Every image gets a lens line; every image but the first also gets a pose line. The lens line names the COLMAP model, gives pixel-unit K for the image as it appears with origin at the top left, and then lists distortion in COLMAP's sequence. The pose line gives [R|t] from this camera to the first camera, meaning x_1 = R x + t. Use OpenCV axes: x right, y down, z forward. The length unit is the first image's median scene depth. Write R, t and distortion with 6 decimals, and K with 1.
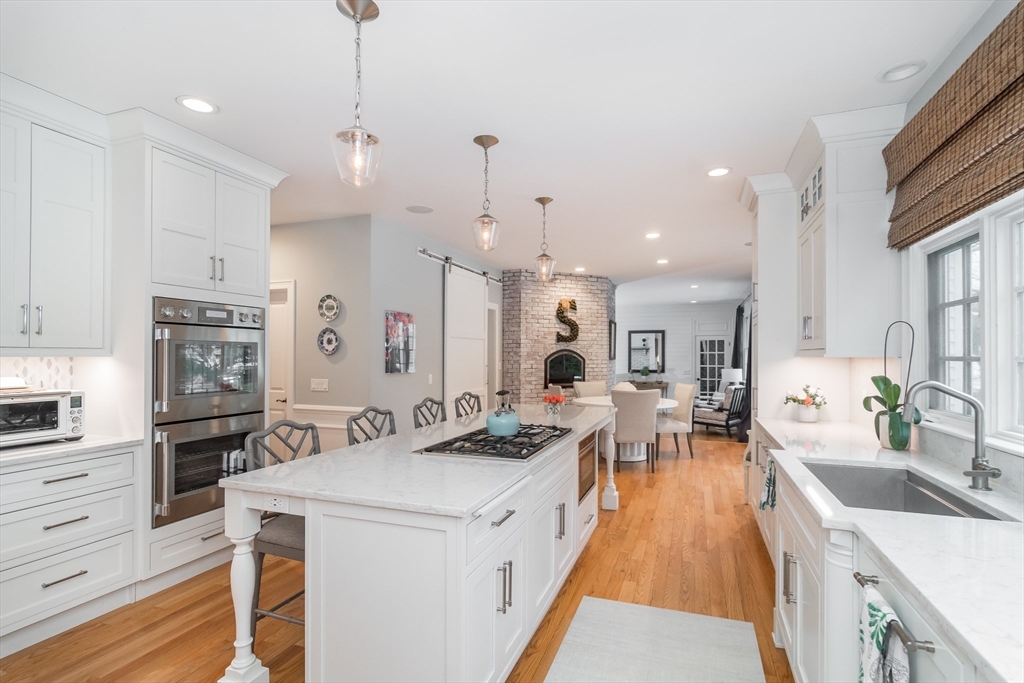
lens RADIAL K [[501.5, 0, 512.9], [0, 501.5, 347.8], [0, 0, 1]] dist [-0.000731, -0.000169]
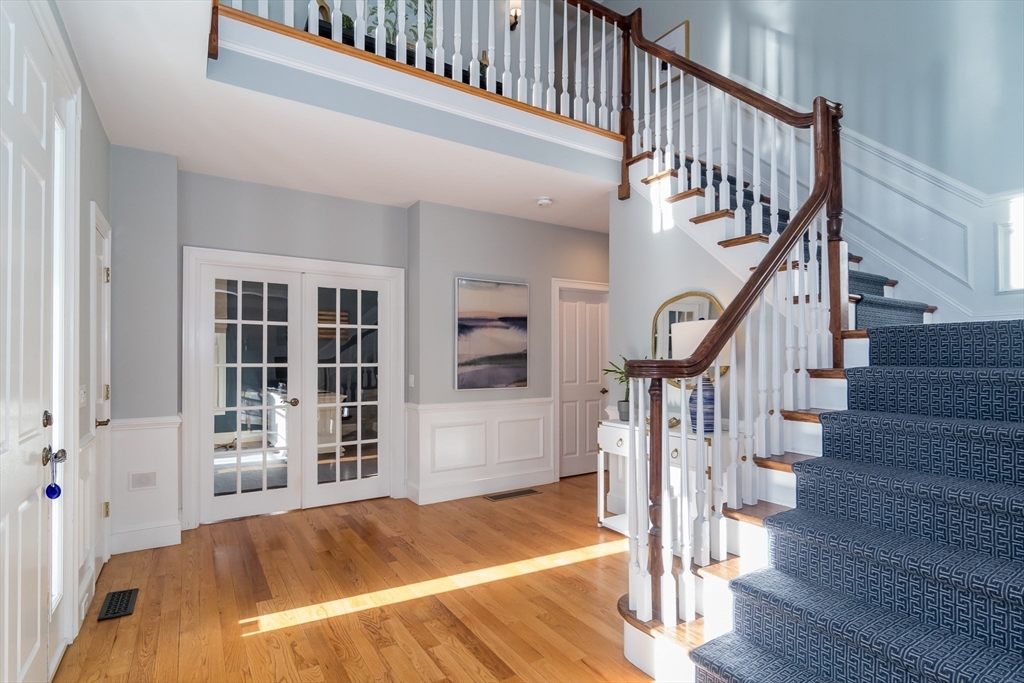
lens RADIAL K [[501.5, 0, 512.9], [0, 501.5, 347.8], [0, 0, 1]] dist [-0.000731, -0.000169]
pose [[-0.795140, 0.003740, 0.606414, 0.139638], [-0.005997, 0.999884, -0.014029, 0.041570], [-0.606396, -0.014791, -0.795025, 1.690538]]
